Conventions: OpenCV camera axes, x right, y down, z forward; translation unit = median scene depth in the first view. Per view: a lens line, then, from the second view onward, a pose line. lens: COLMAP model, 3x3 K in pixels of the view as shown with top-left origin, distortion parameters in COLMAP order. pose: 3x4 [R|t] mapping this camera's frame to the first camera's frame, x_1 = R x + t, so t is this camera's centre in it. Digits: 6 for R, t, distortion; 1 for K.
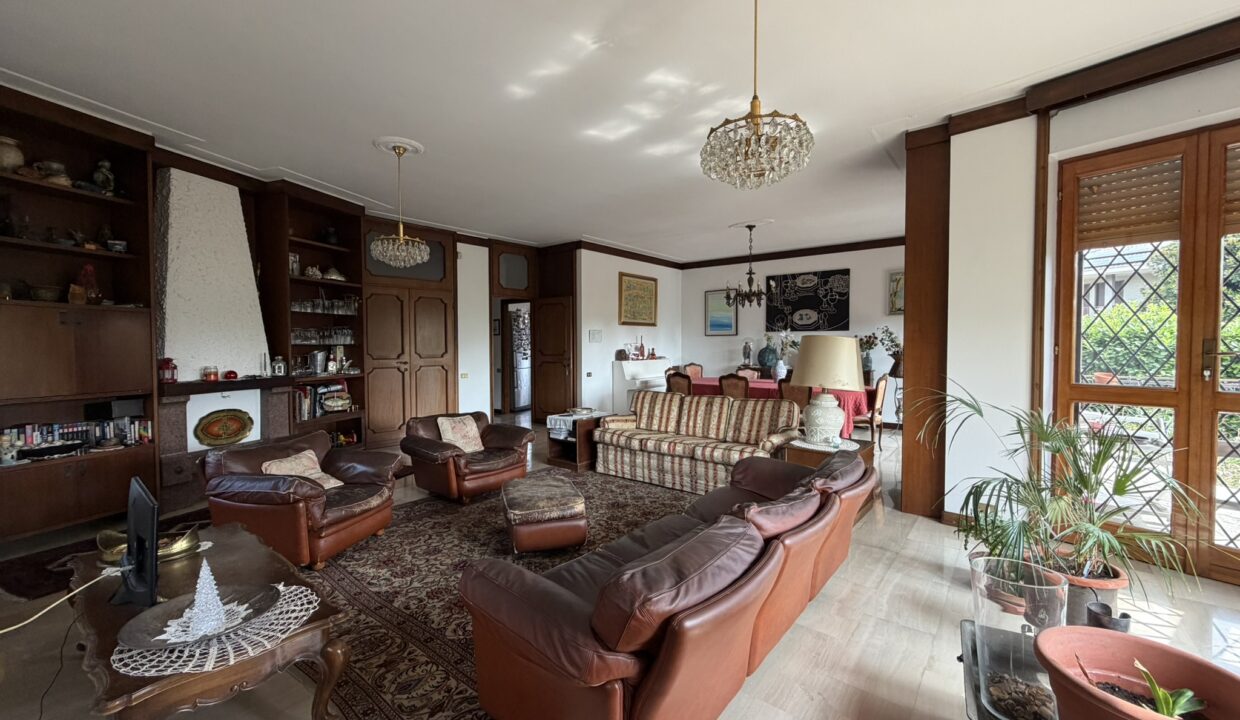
lens RADIAL K [[494.5, 0, 615.8], [0, 494.5, 355.6], [0, 0, 1]] dist [0.000809, 0.000061]
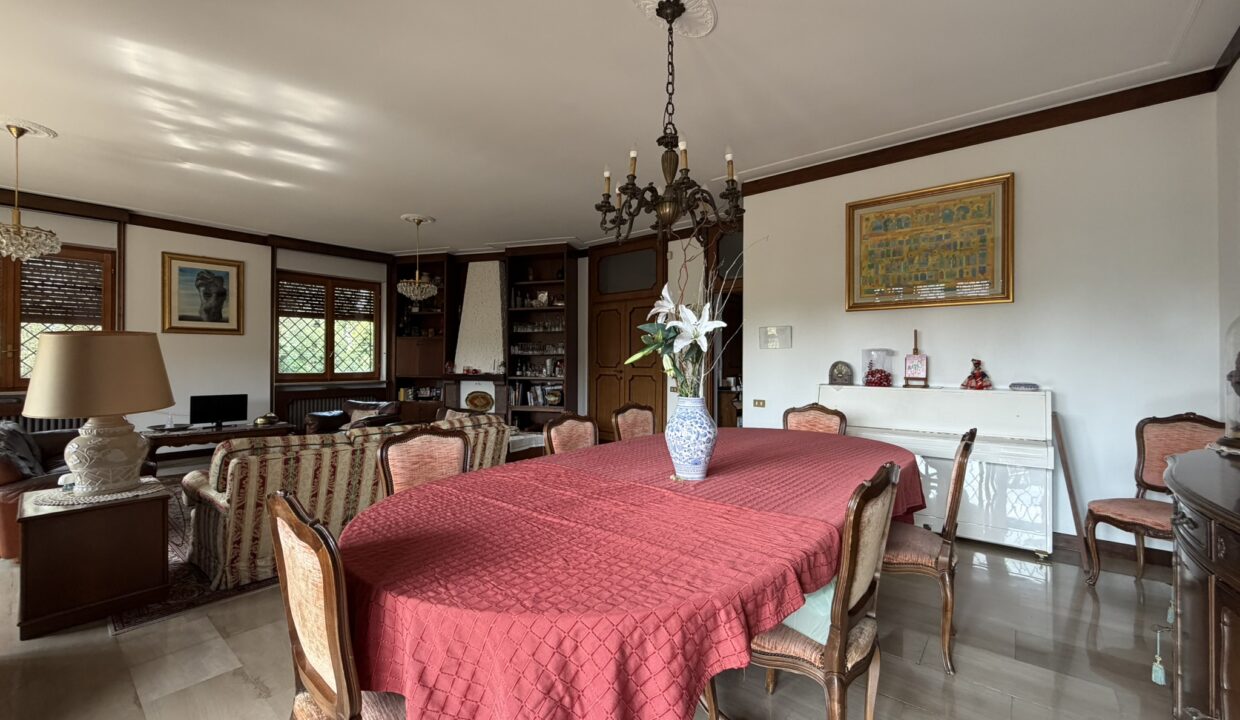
lens RADIAL K [[494.5, 0, 615.8], [0, 494.5, 355.6], [0, 0, 1]] dist [0.000809, 0.000061]
pose [[-0.003623, -0.007557, -0.999965, 0.738855], [-0.027273, 0.999600, -0.007455, -0.013176], [0.999621, 0.027245, -0.003827, 1.149094]]
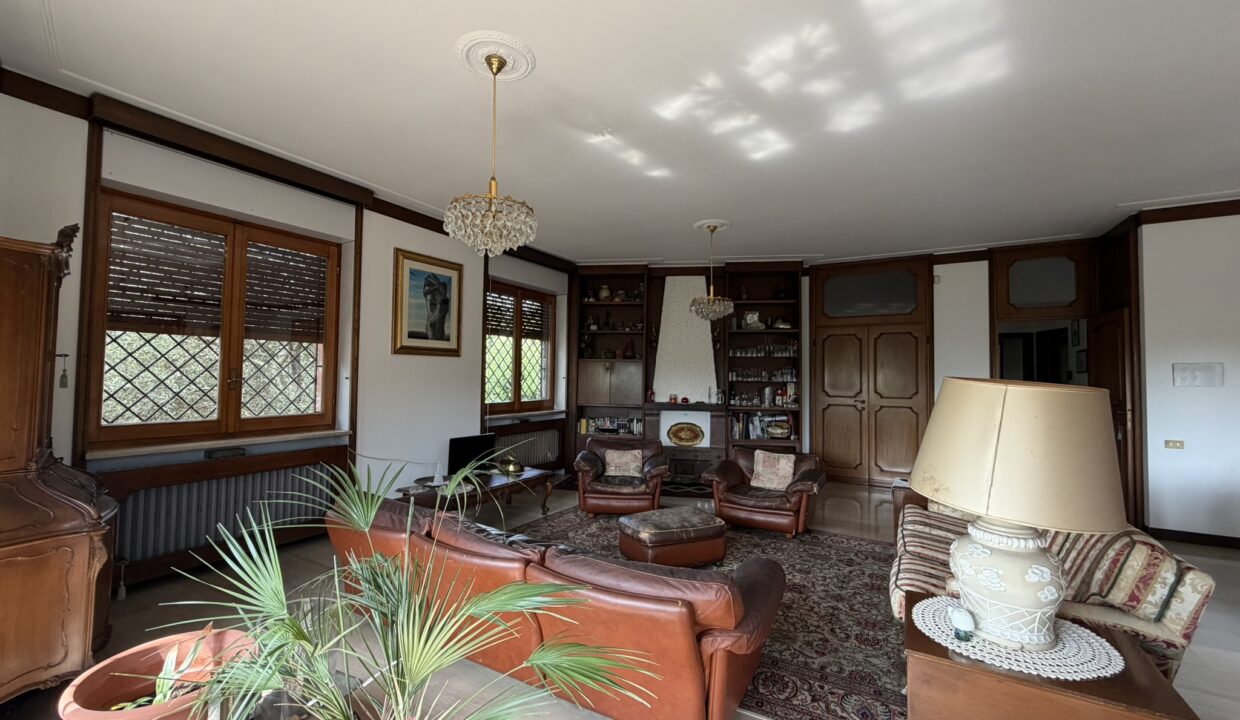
lens RADIAL K [[494.5, 0, 615.8], [0, 494.5, 355.6], [0, 0, 1]] dist [0.000809, 0.000061]
pose [[0.172096, -0.035593, -0.984437, 0.534495], [-0.036132, 0.998446, -0.042417, -0.020297], [0.984417, 0.042870, 0.170543, 0.399268]]
